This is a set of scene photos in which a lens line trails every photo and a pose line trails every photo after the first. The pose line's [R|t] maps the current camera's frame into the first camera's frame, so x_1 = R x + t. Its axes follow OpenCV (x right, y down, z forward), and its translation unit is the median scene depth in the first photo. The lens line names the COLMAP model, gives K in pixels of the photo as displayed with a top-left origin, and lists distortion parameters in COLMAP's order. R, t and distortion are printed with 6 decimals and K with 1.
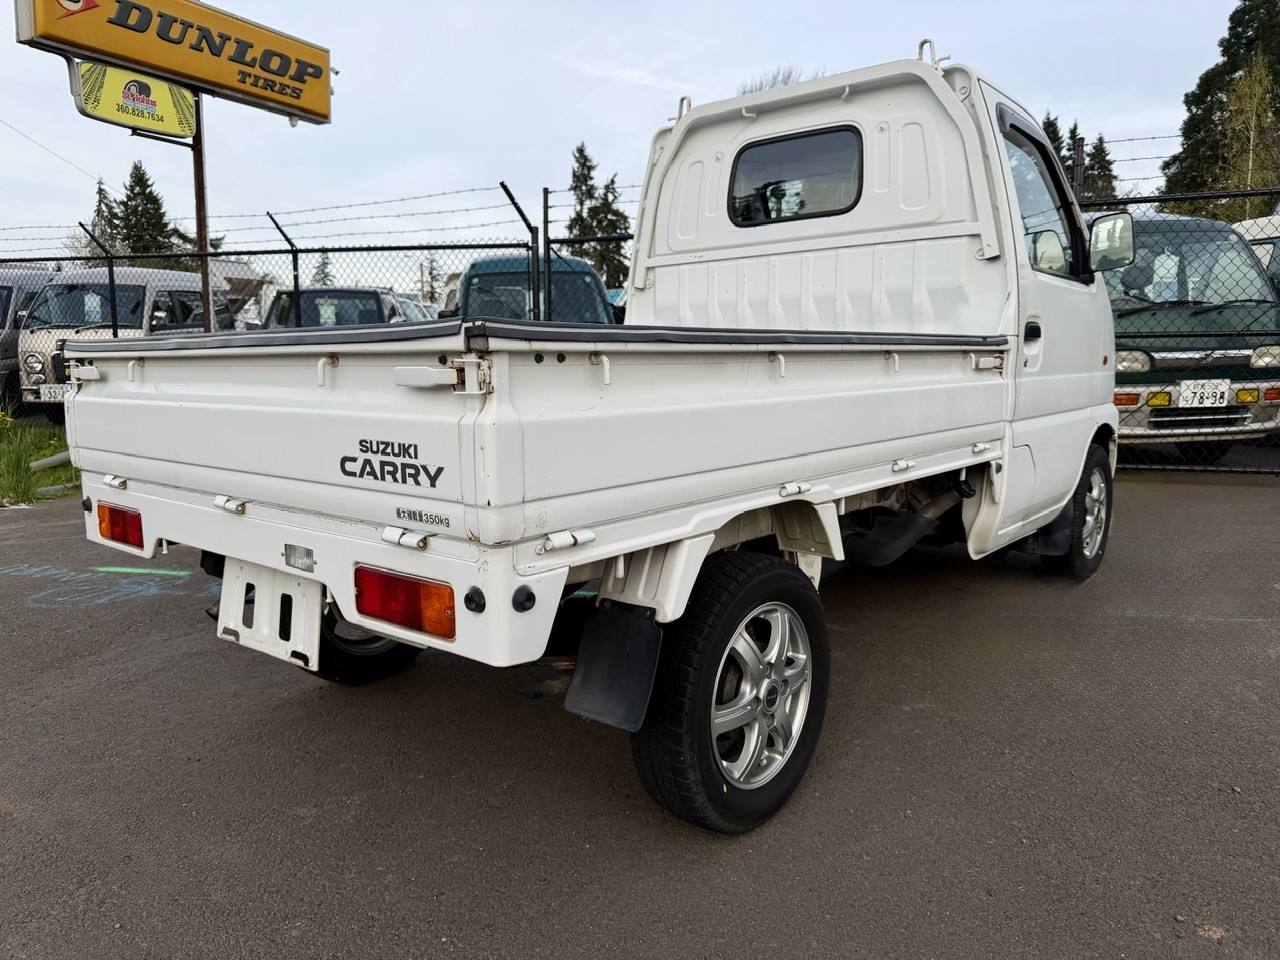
lens RADIAL K [[900.5, 0, 639.7], [0, 900.5, 490.7], [0, 0, 1]] dist [0.079160, -0.171238]
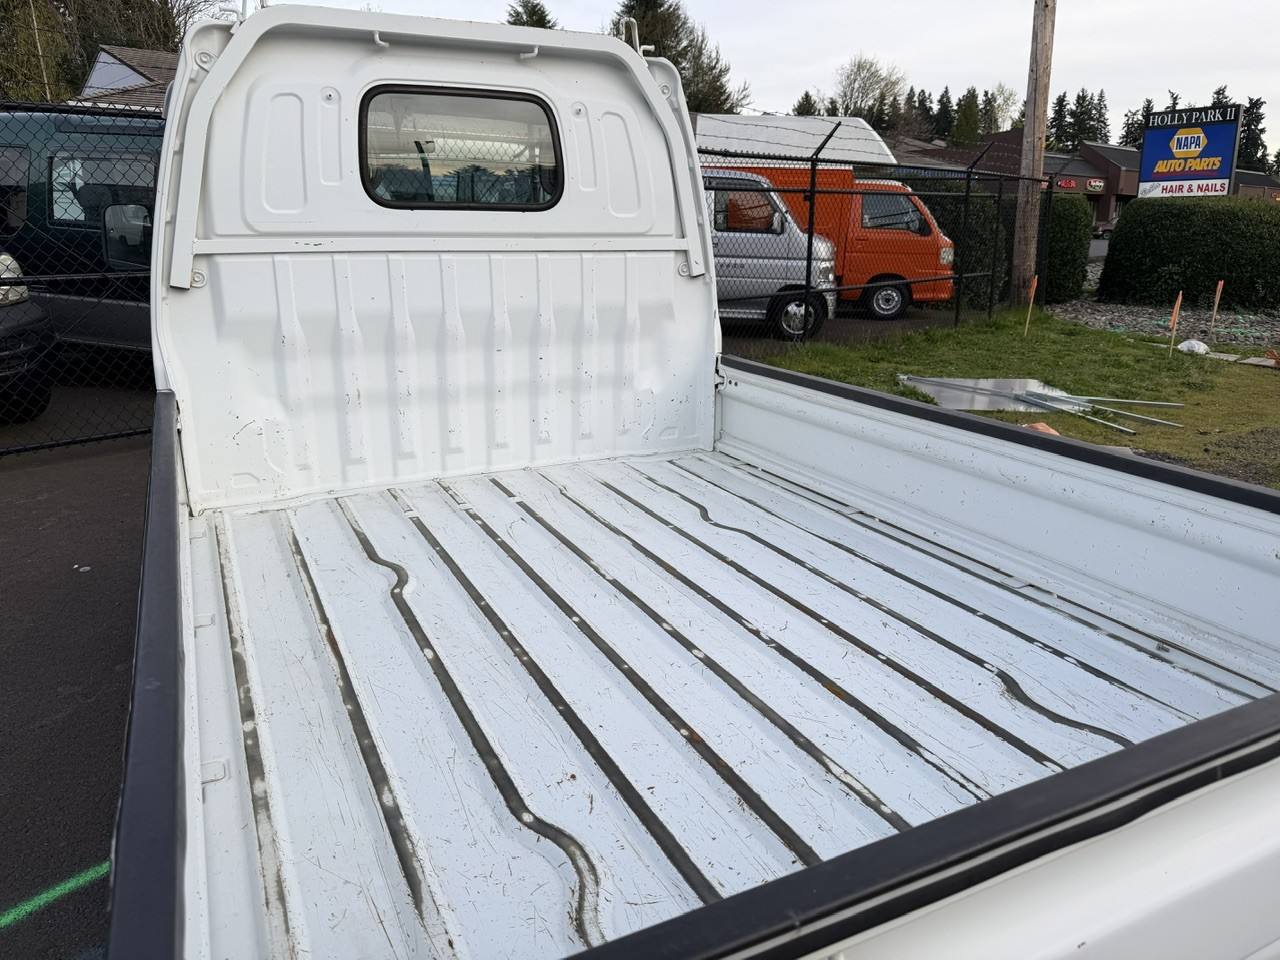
lens RADIAL K [[909.4, 0, 649.6], [0, 909.4, 475.2], [0, 0, 1]] dist [0.010380, -0.025871]
pose [[0.396840, -0.234801, 0.887348, -0.842258], [0.118166, 0.971752, 0.204289, -0.377075], [-0.910250, 0.023785, 0.413376, 0.958538]]
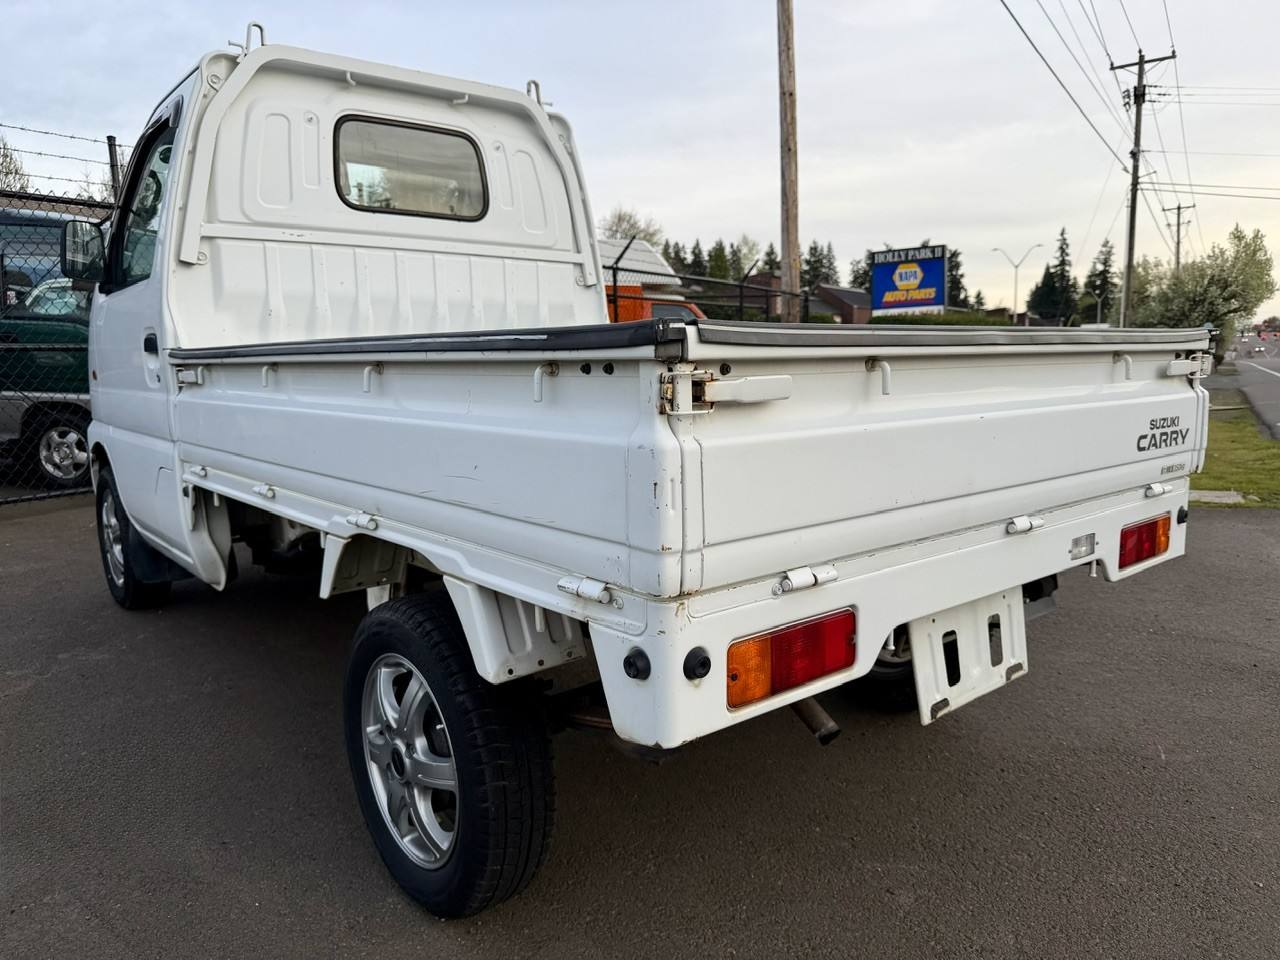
lens RADIAL K [[912.4, 0, 640.0], [0, 912.4, 480.0], [0, 0, 1]] dist [0.008241, -0.021365]
pose [[0.175913, -0.117622, 0.977353, -1.251545], [0.150881, 0.984326, 0.091304, -0.146043], [-0.972774, 0.131403, 0.190903, 1.094491]]
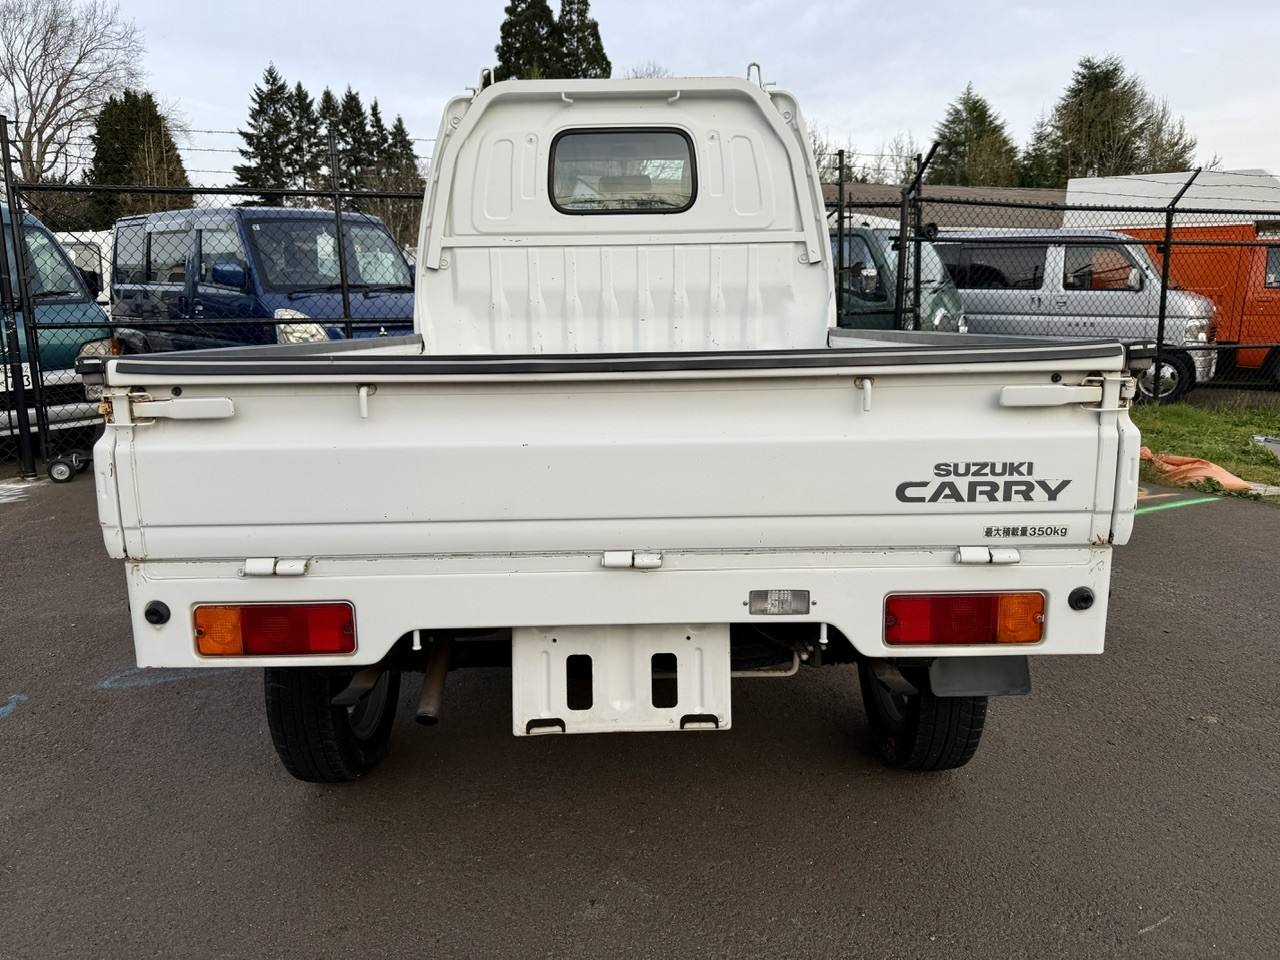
lens RADIAL K [[902.7, 0, 637.1], [0, 902.7, 501.2], [0, 0, 1]] dist [0.037811, -0.070506]
pose [[0.766679, -0.125610, 0.629624, -0.869543], [0.098192, 0.992078, 0.078354, -0.091650], [-0.634478, 0.001752, 0.772939, 0.340565]]
